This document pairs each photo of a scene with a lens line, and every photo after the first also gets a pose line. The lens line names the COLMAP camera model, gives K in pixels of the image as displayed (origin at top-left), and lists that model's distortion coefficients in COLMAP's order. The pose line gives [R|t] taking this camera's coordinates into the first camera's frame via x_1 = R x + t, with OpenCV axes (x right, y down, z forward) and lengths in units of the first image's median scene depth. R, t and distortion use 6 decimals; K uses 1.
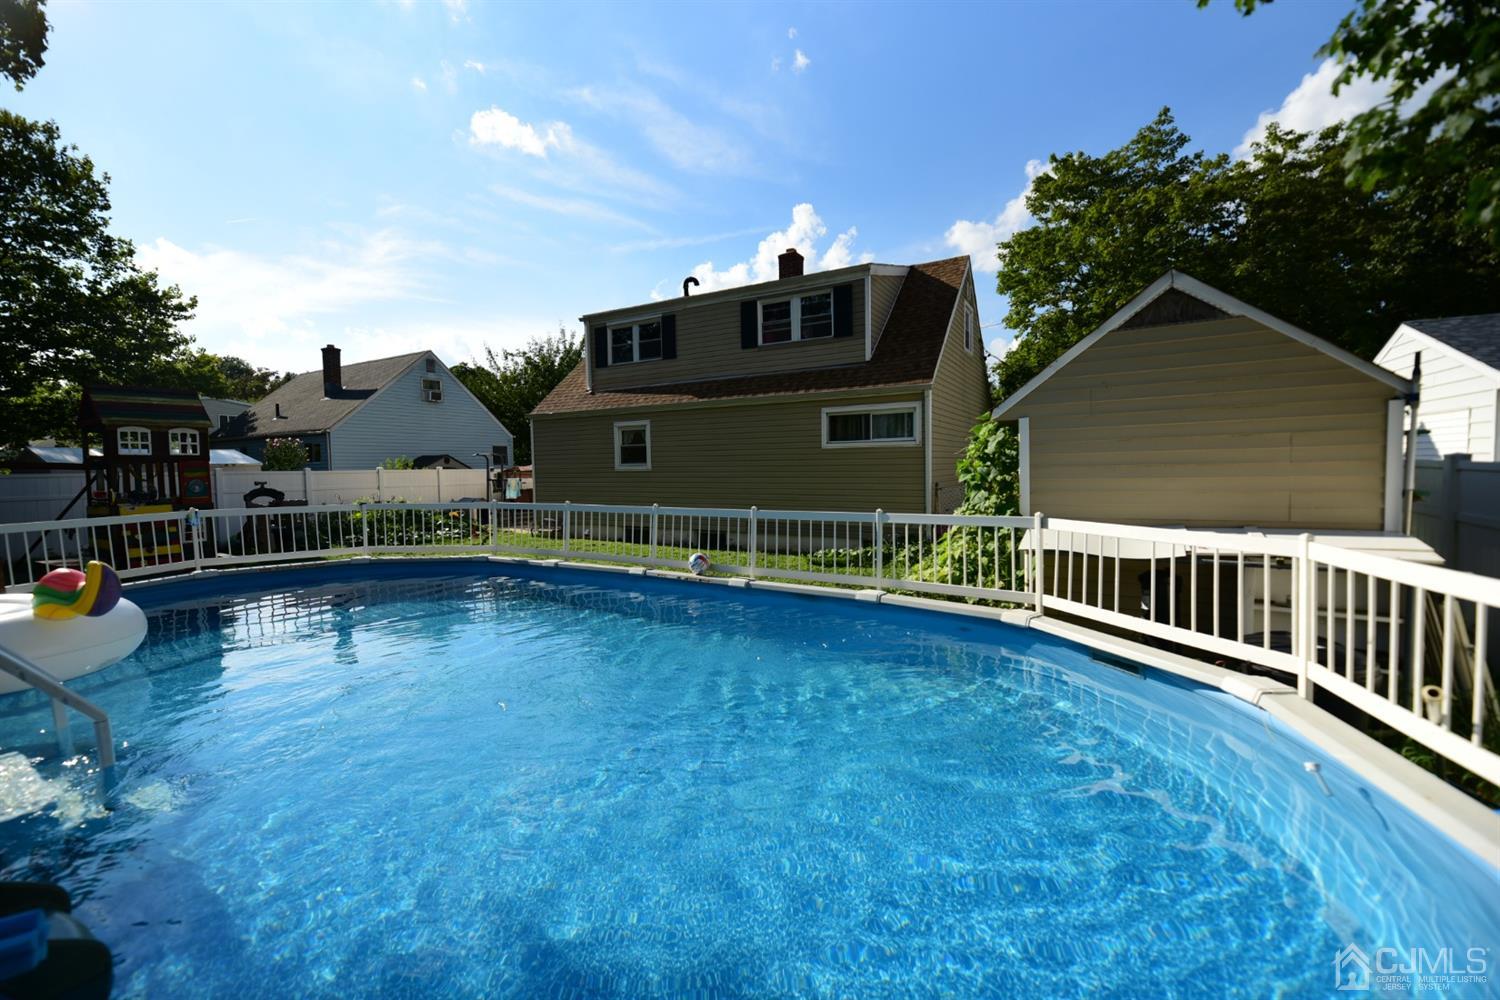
lens RADIAL K [[603.0, 0, 742.8], [0, 603.0, 495.5], [0, 0, 1]] dist [-0.000774, -0.003833]
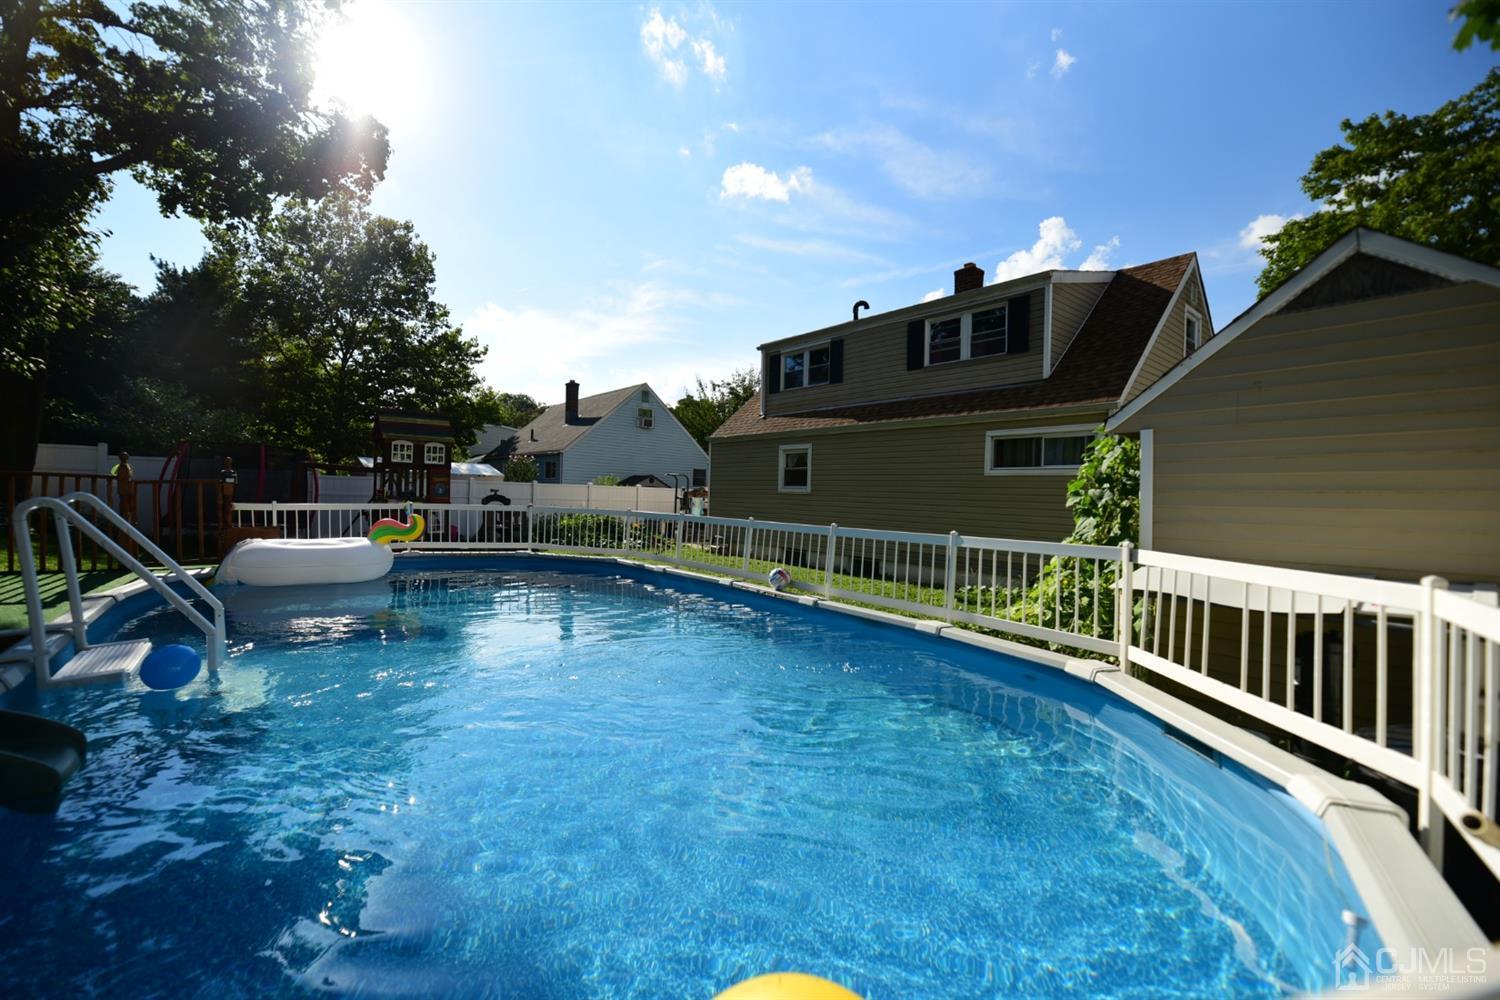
lens RADIAL K [[603.0, 0, 742.0], [0, 603.0, 508.7], [0, 0, 1]] dist [-0.000774, -0.003833]
pose [[0.935710, 0.048493, -0.349422, 0.100565], [-0.058765, 0.998094, -0.018851, 0.009695], [0.347842, 0.038172, 0.936776, 0.022404]]
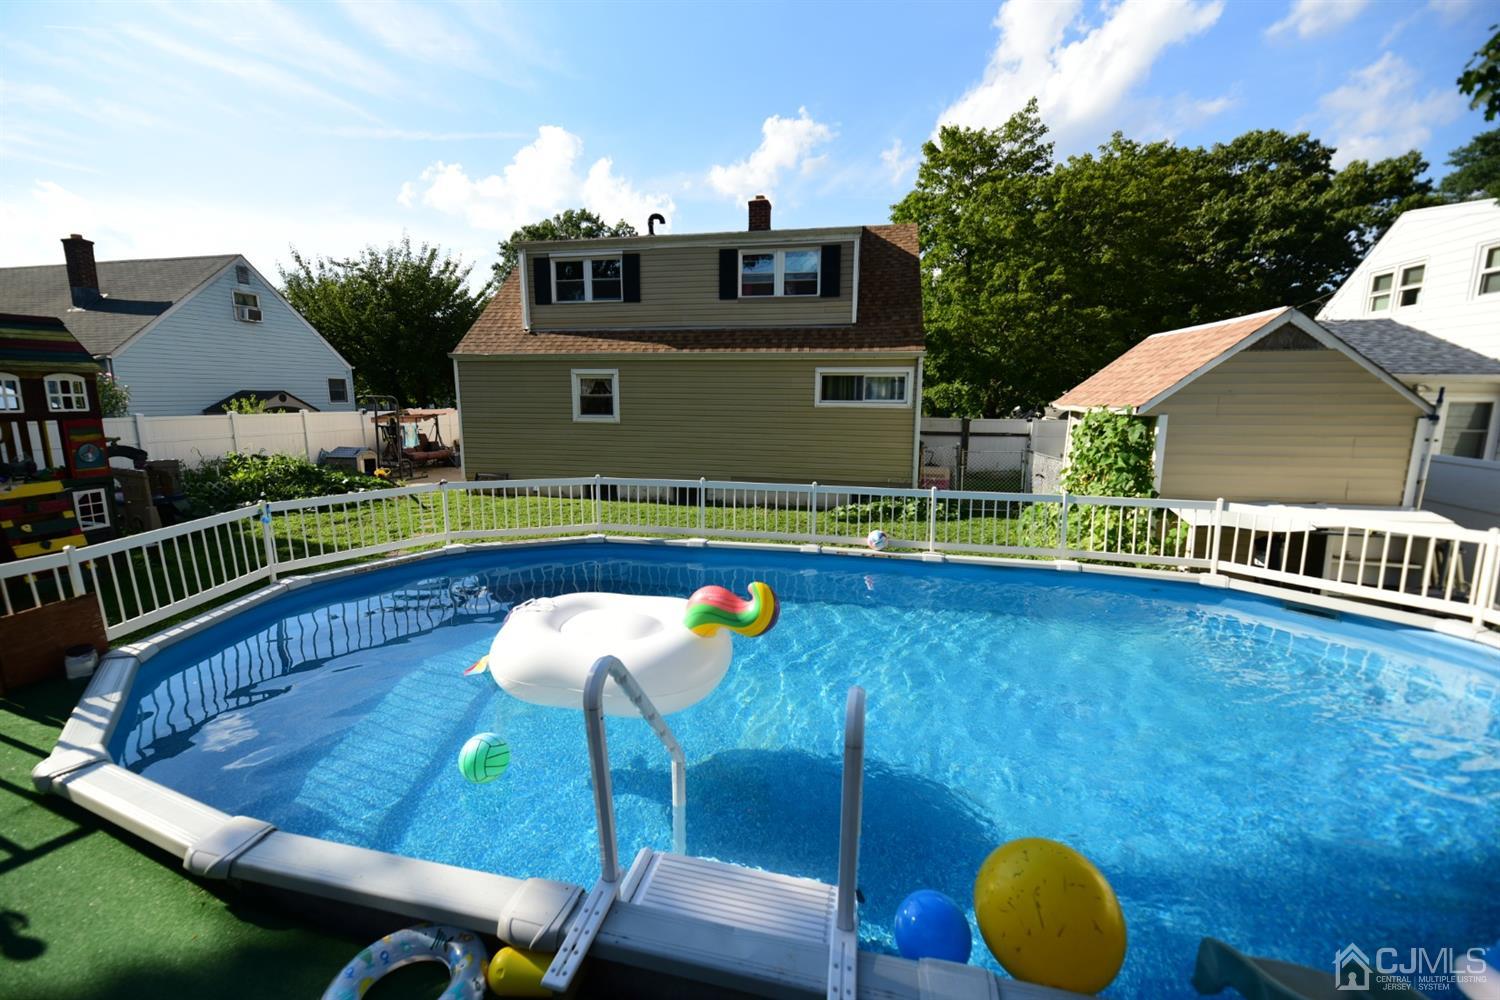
lens RADIAL K [[603.0, 0, 762.2], [0, 603.0, 498.0], [0, 0, 1]] dist [-0.000774, -0.003833]
pose [[0.948125, -0.028583, 0.316610, -0.260837], [-0.006791, 0.993901, 0.110064, -0.033121], [-0.317825, -0.106505, 0.942148, 0.031511]]
